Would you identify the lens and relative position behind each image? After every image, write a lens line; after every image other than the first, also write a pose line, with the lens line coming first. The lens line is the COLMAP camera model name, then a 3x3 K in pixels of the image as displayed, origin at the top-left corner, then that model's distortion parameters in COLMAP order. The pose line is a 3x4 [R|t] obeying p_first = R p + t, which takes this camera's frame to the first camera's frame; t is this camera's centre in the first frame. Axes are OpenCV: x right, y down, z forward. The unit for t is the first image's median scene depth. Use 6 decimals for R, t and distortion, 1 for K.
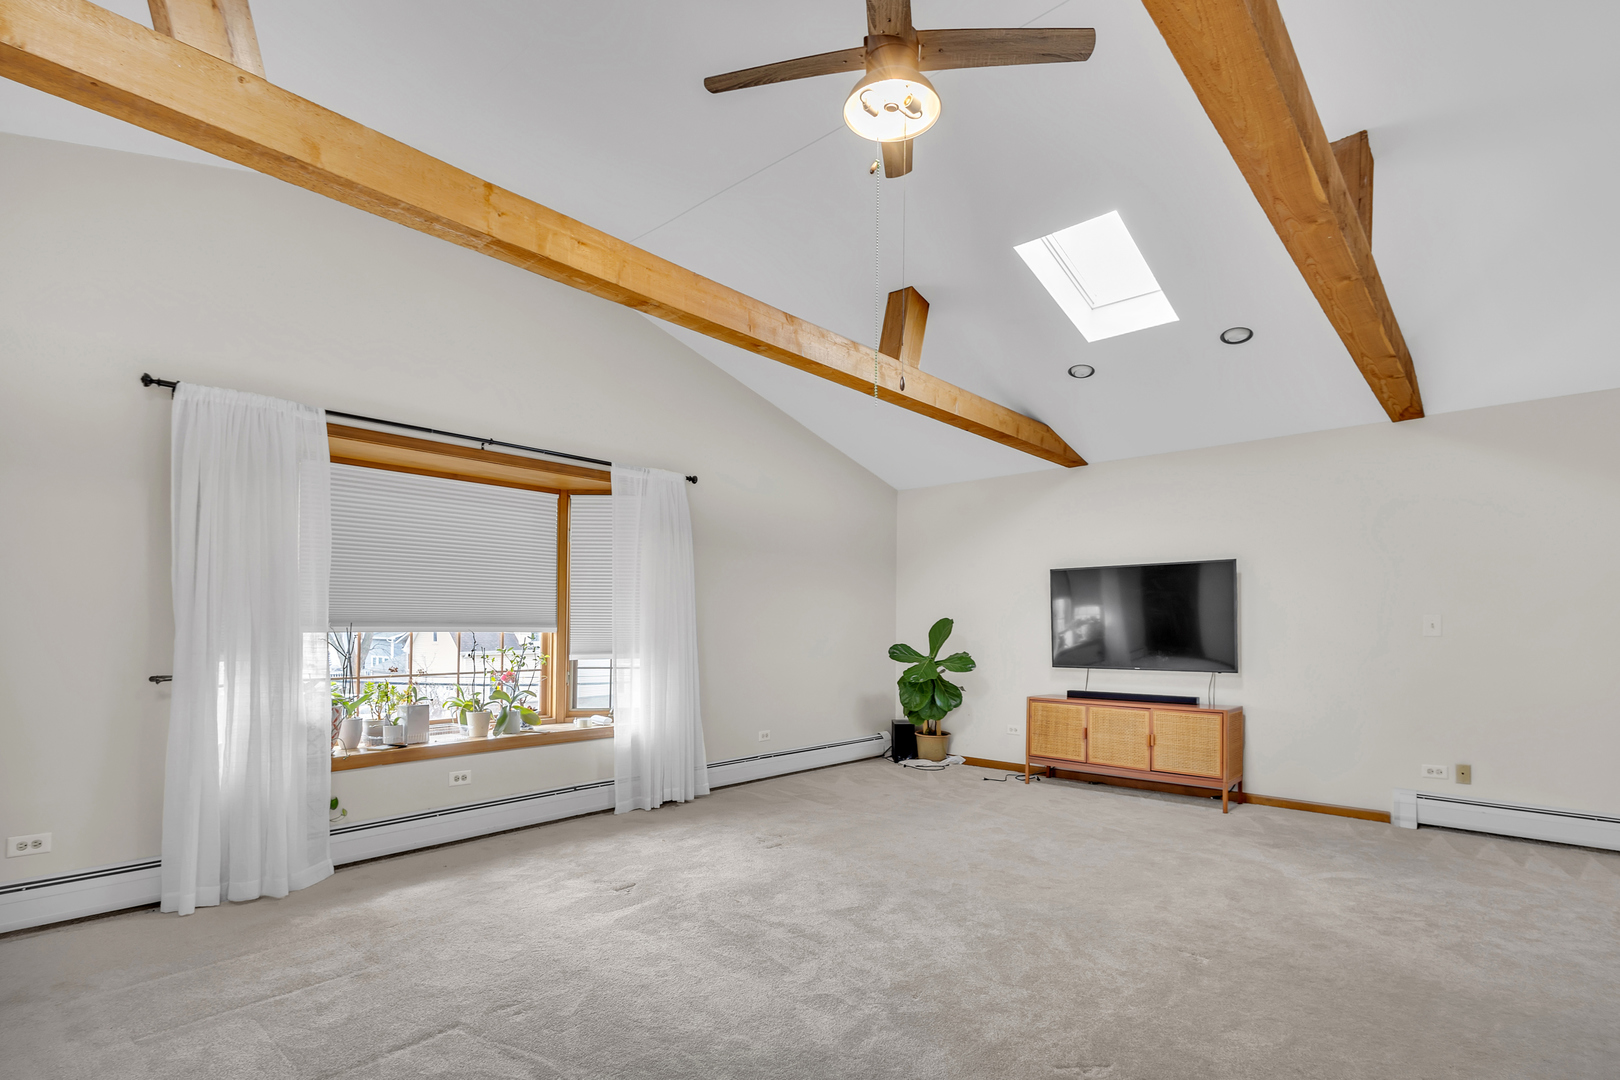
lens RADIAL K [[781.5, 0, 839.3], [0, 781.5, 608.0], [0, 0, 1]] dist [0.000454, -0.000284]
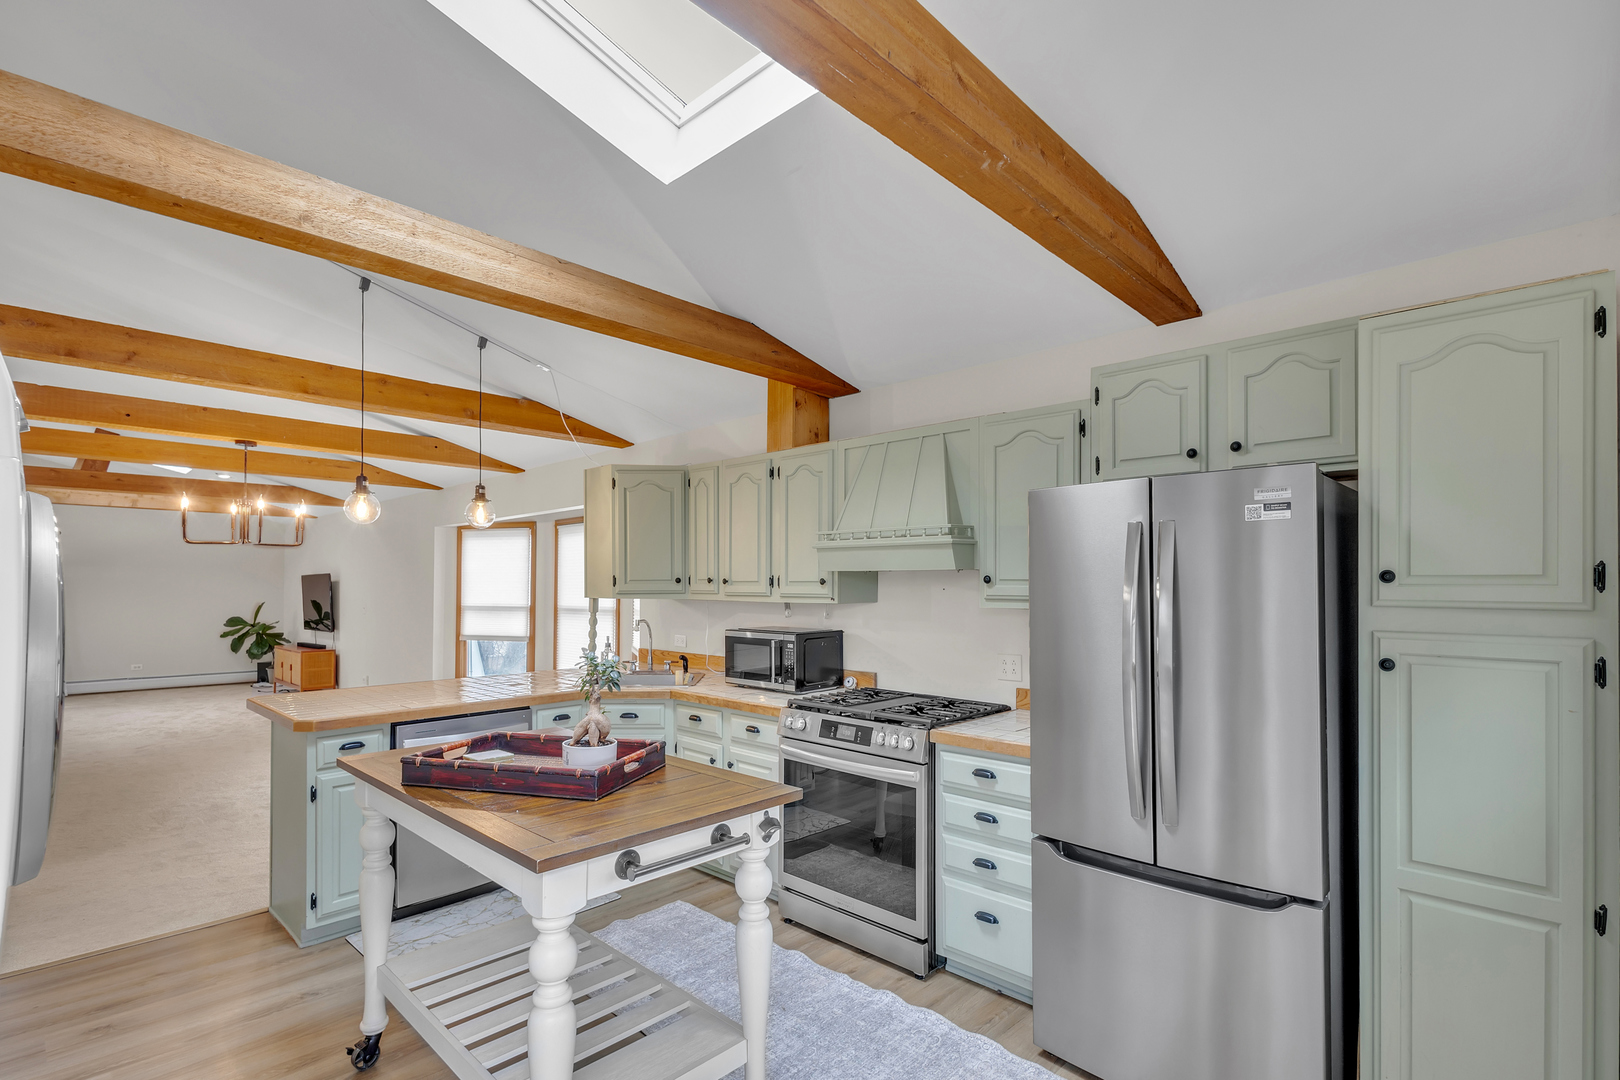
lens RADIAL K [[757.2, 0, 828.7], [0, 757.2, 571.7], [0, 0, 1]] dist [0.000266, -0.001595]
pose [[0.999943, -0.002134, -0.010506, 1.860205], [0.002123, 0.999997, -0.001040, -0.066526], [0.010508, 0.001018, 0.999944, -0.909762]]
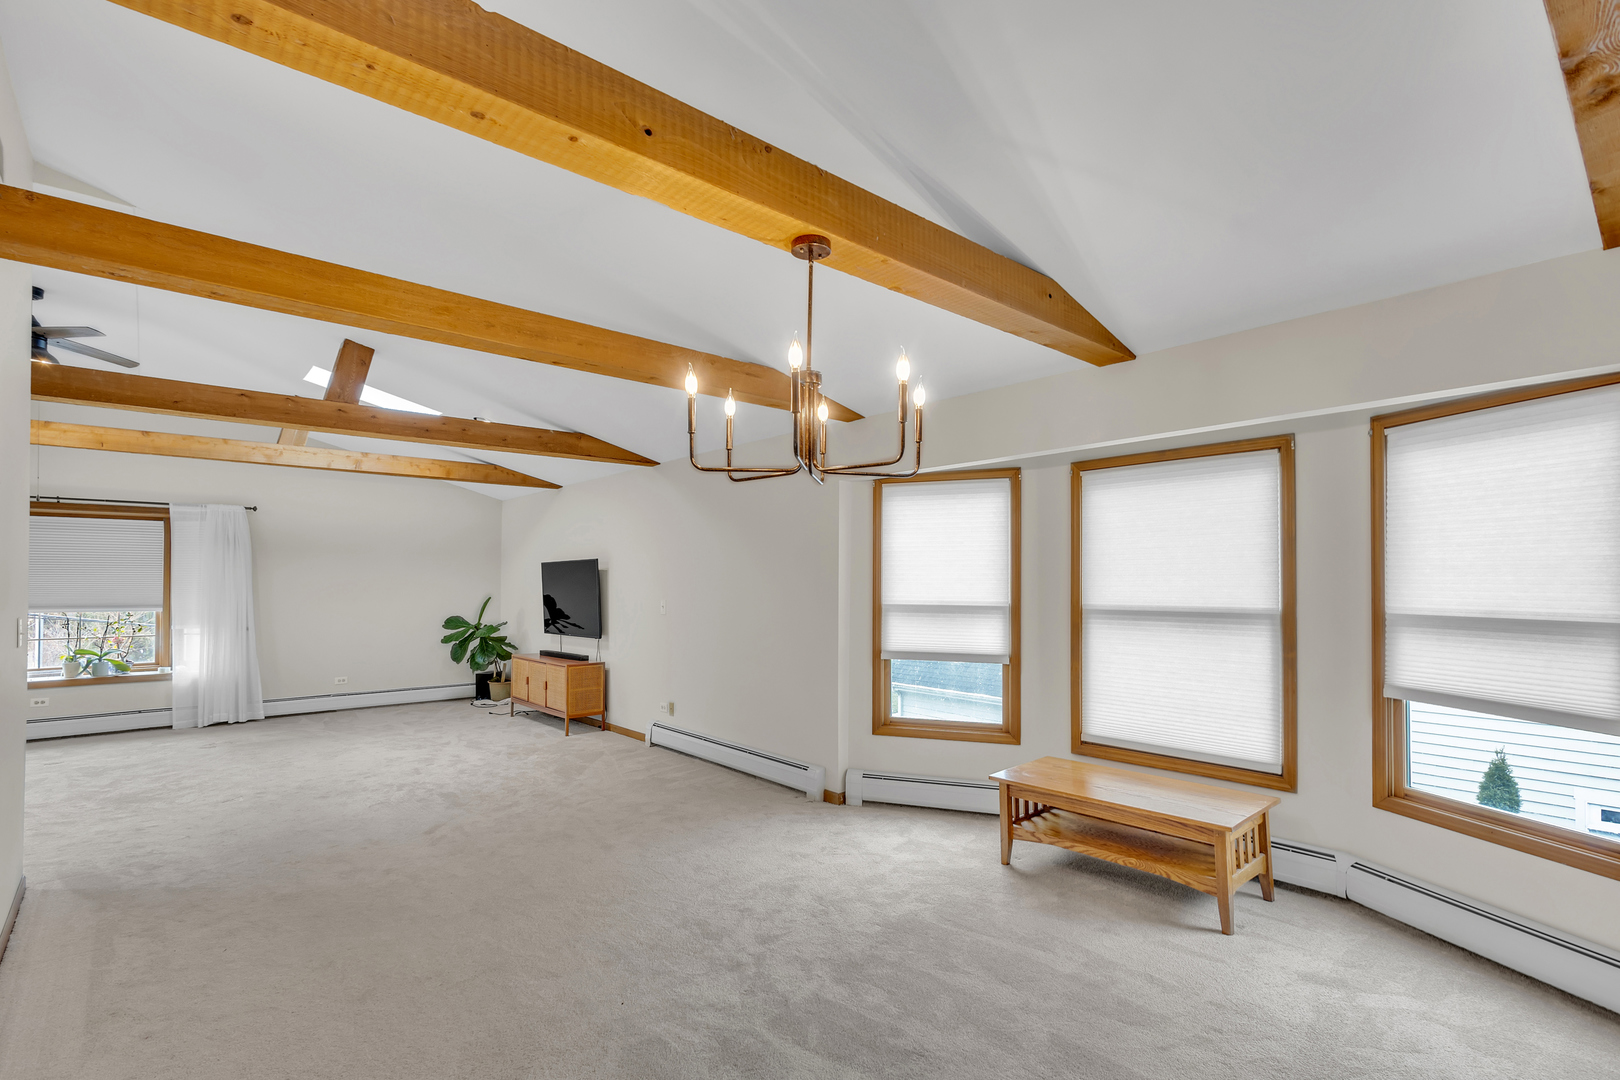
lens RADIAL K [[757.2, 0, 828.7], [0, 757.2, 571.7], [0, 0, 1]] dist [0.000266, -0.001595]
pose [[0.995104, -0.005178, -0.098695, 1.125471], [0.005978, 0.999952, 0.007804, -0.051571], [0.098649, -0.008356, 0.995087, -0.356862]]
